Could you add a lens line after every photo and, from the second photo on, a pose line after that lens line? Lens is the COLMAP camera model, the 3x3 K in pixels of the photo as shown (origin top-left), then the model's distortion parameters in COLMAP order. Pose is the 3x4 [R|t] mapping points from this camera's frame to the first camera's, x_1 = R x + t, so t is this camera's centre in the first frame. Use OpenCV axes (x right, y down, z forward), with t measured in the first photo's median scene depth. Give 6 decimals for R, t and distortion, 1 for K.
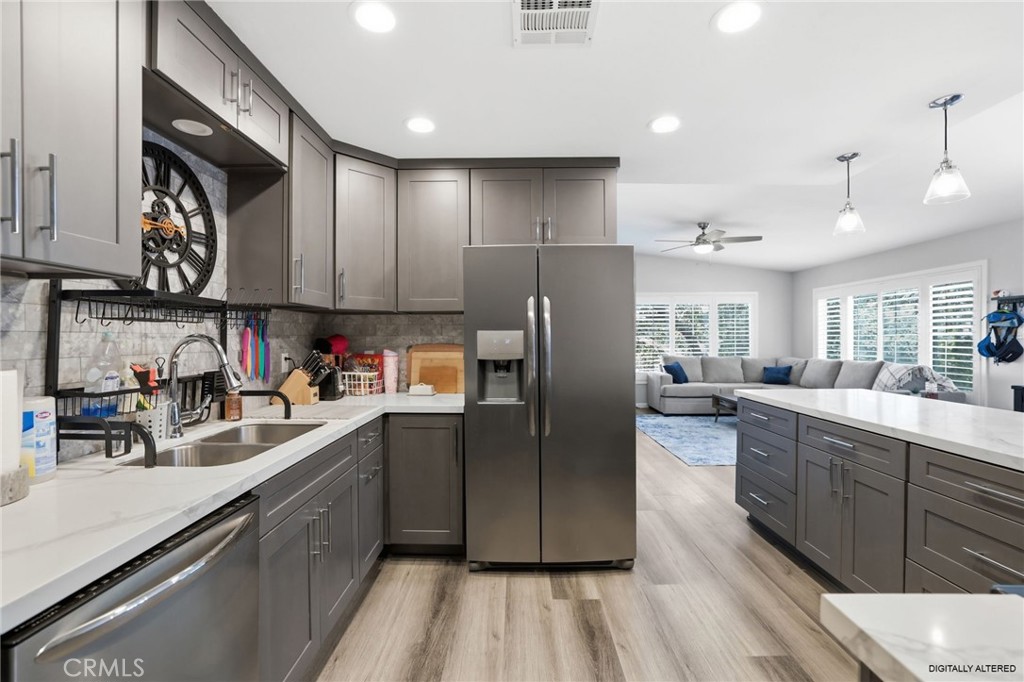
lens RADIAL K [[443.9, 0, 512.0], [0, 443.9, 341.0], [0, 0, 1]] dist [-0.046078, 0.016622]
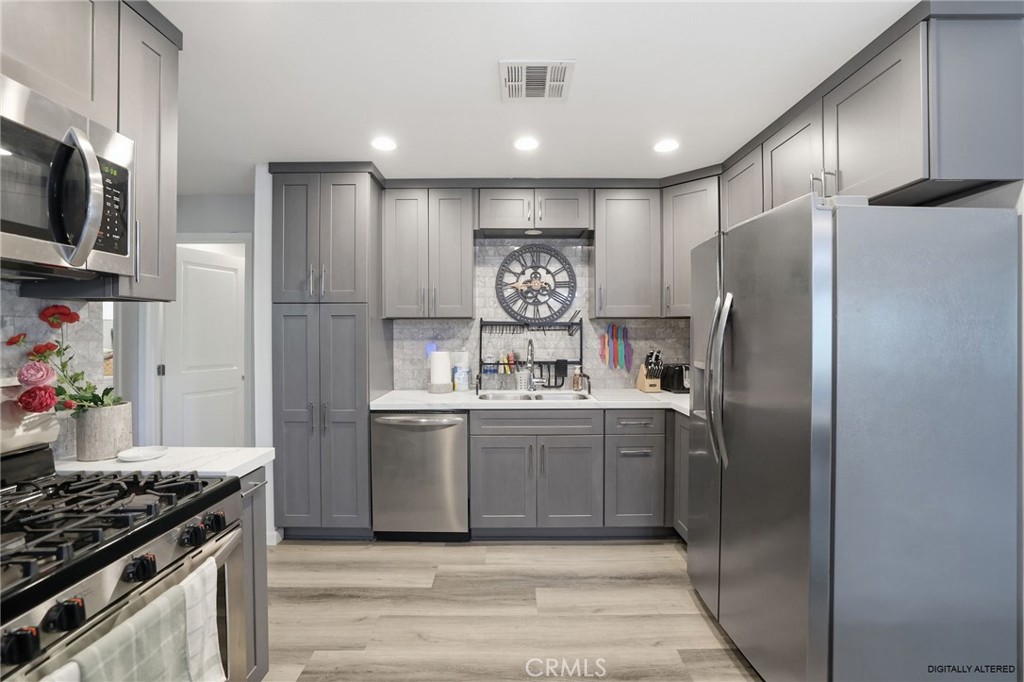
lens RADIAL K [[443.9, 0, 512.0], [0, 443.9, 341.0], [0, 0, 1]] dist [-0.046078, 0.016622]
pose [[0.011725, 0.021587, -0.999698, 1.130263], [-0.007075, 0.999744, 0.021505, -0.044116], [0.999906, 0.006821, 0.011875, 0.798247]]
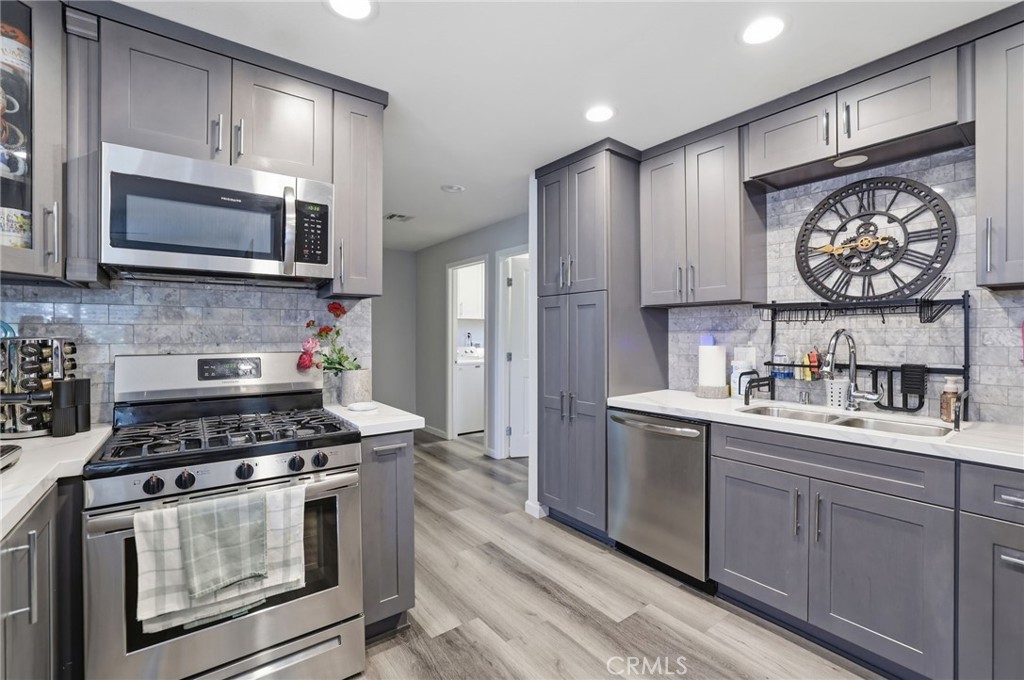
lens RADIAL K [[443.9, 0, 512.0], [0, 443.9, 340.0], [0, 0, 1]] dist [-0.046078, 0.016622]
pose [[-0.794996, 0.011087, -0.606513, 0.705182], [-0.001544, 0.999793, 0.020300, -0.007326], [0.606612, 0.017075, -0.794814, 1.265573]]
